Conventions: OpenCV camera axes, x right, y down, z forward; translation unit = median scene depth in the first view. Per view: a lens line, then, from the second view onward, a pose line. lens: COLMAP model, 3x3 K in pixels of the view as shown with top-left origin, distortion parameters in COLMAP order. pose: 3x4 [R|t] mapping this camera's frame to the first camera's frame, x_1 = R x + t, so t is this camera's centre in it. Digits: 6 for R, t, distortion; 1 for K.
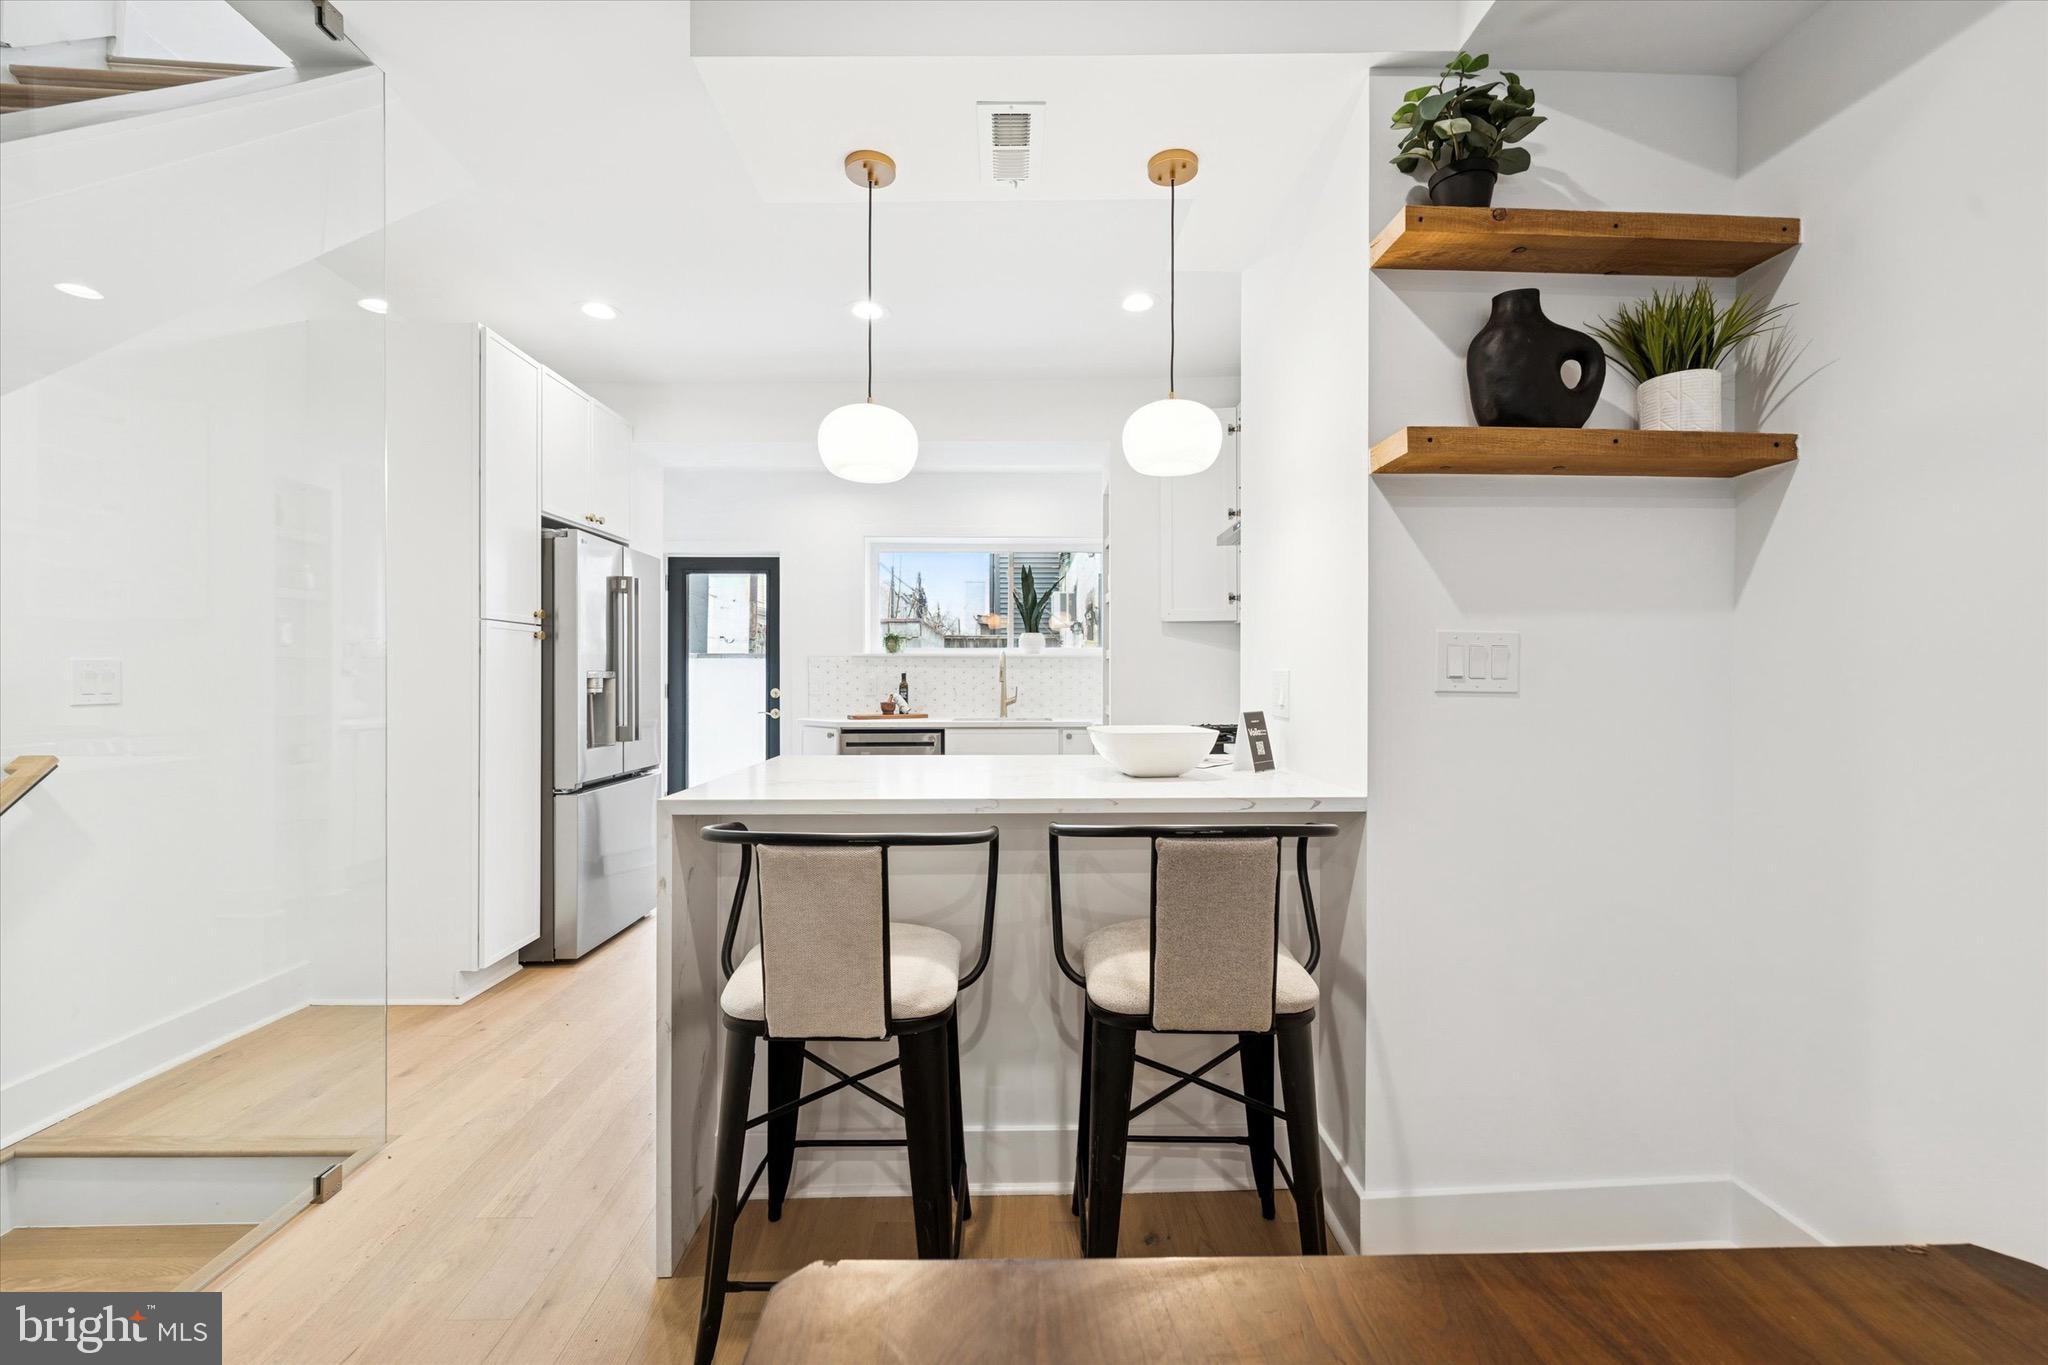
lens RADIAL K [[847.3, 0, 1034.2], [0, 847.3, 676.4], [0, 0, 1]] dist [-0.000816, -0.000163]
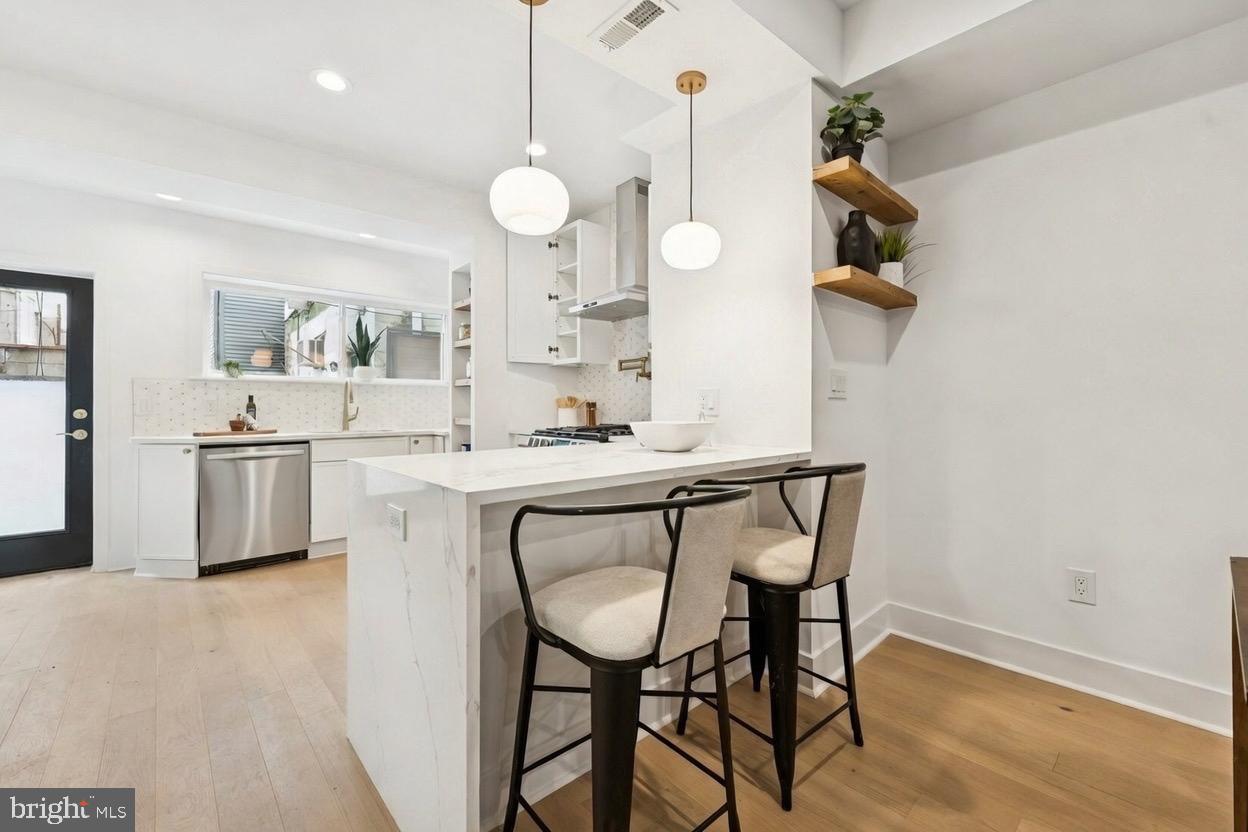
lens RADIAL K [[516.3, 0, 630.6], [0, 516.3, 411.3], [0, 0, 1]] dist [-0.000816, -0.000163]
pose [[0.755183, -0.007812, 0.655468, -0.226391], [0.001442, 0.999946, 0.010257, 0.011643], [-0.655513, -0.006801, 0.755153, 0.118984]]
